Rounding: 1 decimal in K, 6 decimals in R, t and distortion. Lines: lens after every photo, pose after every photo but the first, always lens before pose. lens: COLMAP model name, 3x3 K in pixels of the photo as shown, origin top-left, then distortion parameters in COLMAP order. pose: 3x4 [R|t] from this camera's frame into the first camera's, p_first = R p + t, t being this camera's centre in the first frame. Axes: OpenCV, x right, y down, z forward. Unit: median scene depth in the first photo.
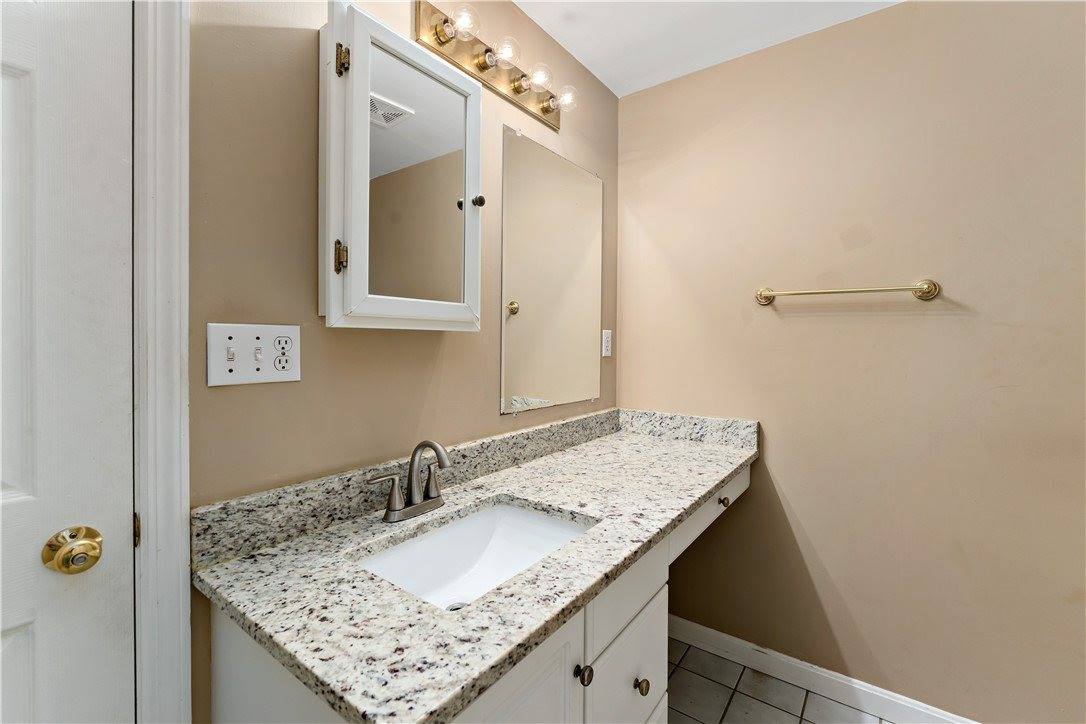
lens RADIAL K [[472.1, 0, 547.8], [0, 472.1, 341.1], [0, 0, 1]] dist [-0.000858, 0.000238]
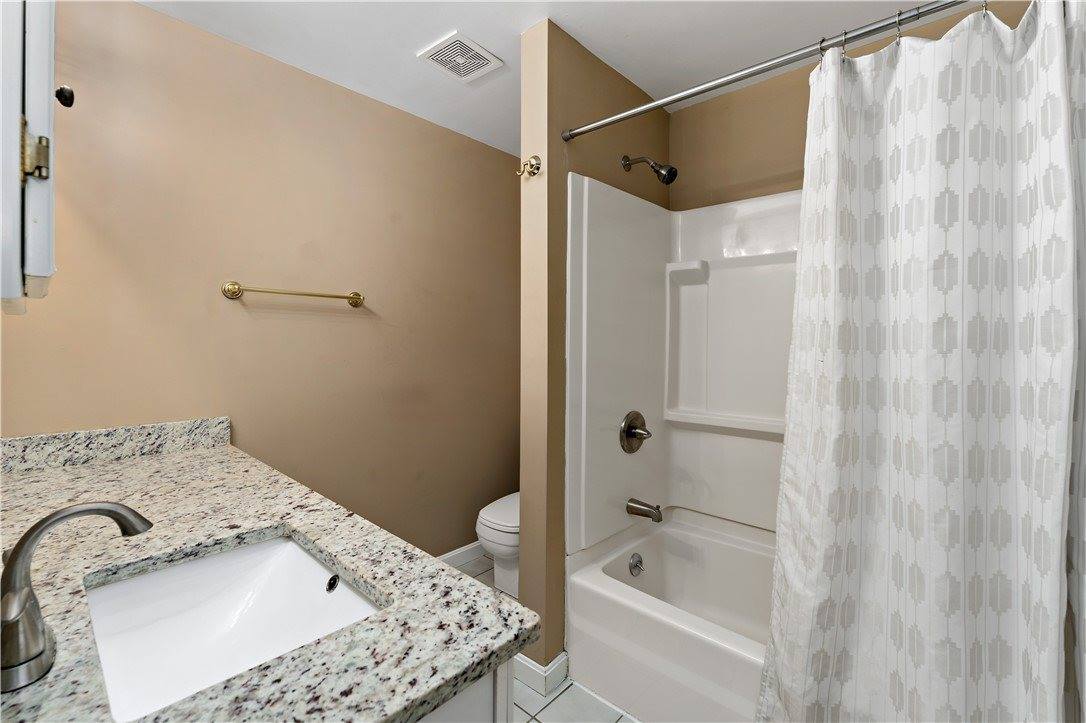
lens RADIAL K [[472.1, 0, 547.8], [0, 472.1, 340.6], [0, 0, 1]] dist [-0.000858, 0.000238]
pose [[0.097088, -0.003041, 0.995271, -0.781497], [-0.004914, 0.999982, 0.003535, 0.008262], [-0.995264, -0.005234, 0.097071, 0.391317]]
